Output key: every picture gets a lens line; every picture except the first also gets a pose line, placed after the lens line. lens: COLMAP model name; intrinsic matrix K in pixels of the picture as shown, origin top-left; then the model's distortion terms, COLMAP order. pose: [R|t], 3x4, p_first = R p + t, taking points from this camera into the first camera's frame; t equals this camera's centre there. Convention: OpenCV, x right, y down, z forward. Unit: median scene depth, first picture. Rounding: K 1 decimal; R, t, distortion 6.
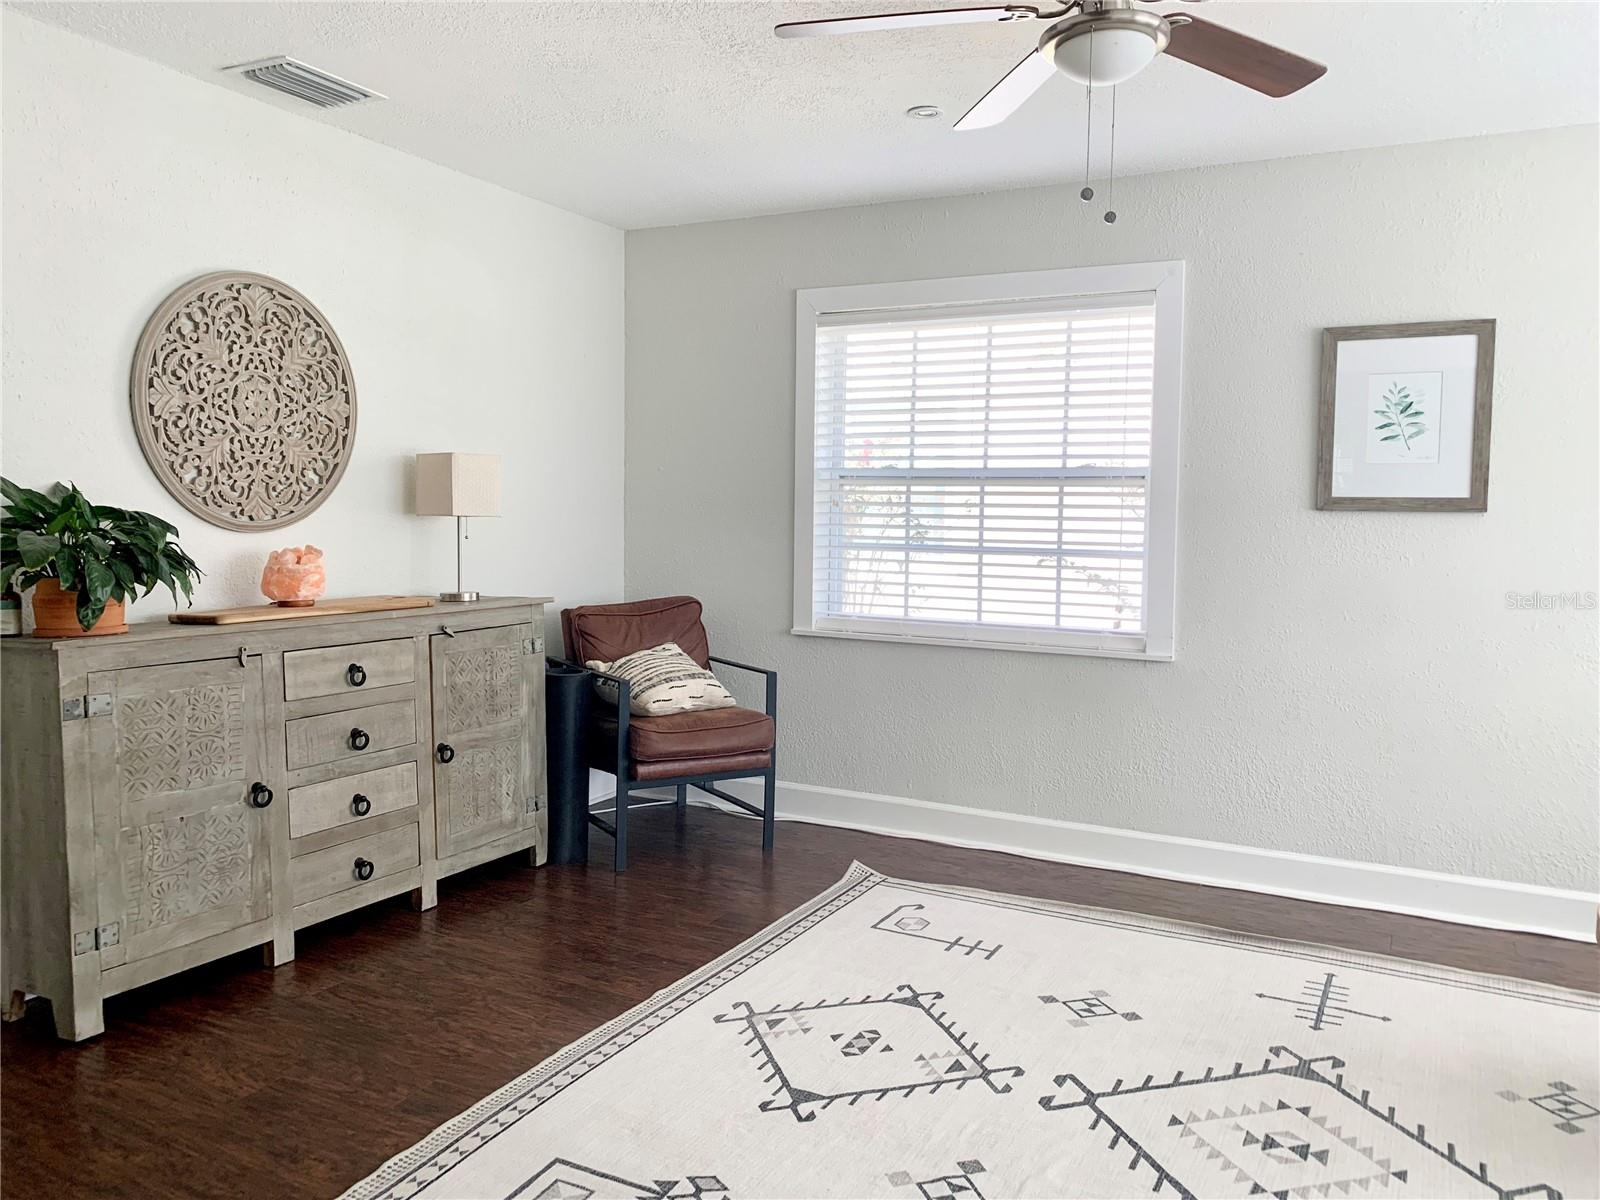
lens RADIAL K [[1206.4, 0, 801.6], [0, 1206.4, 602.7], [0, 0, 1]] dist [0.018177, -0.019883]
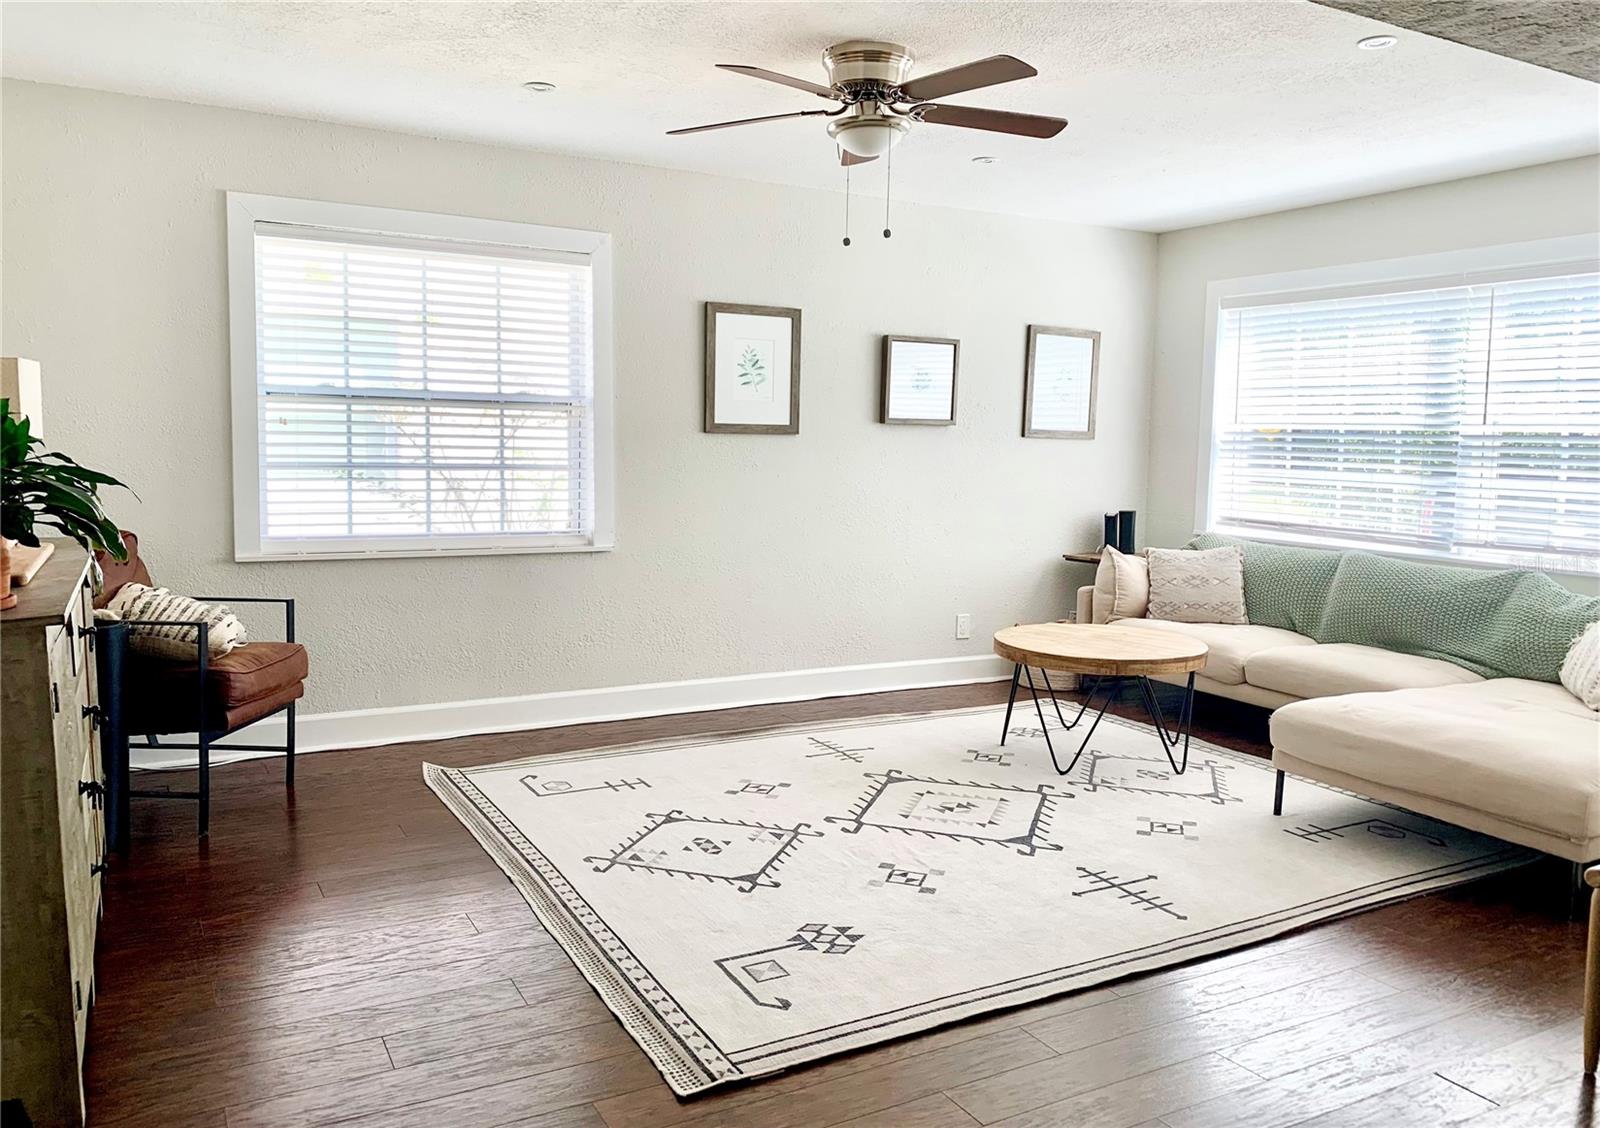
lens RADIAL K [[1217.0, 0, 800.1], [0, 1217.0, 555.7], [0, 0, 1]] dist [0.074055, -0.013344]
pose [[0.551670, -0.087135, 0.829498, -0.712643], [0.052532, 0.996183, 0.069708, -0.027523], [-0.832406, 0.005120, 0.554142, 0.131296]]
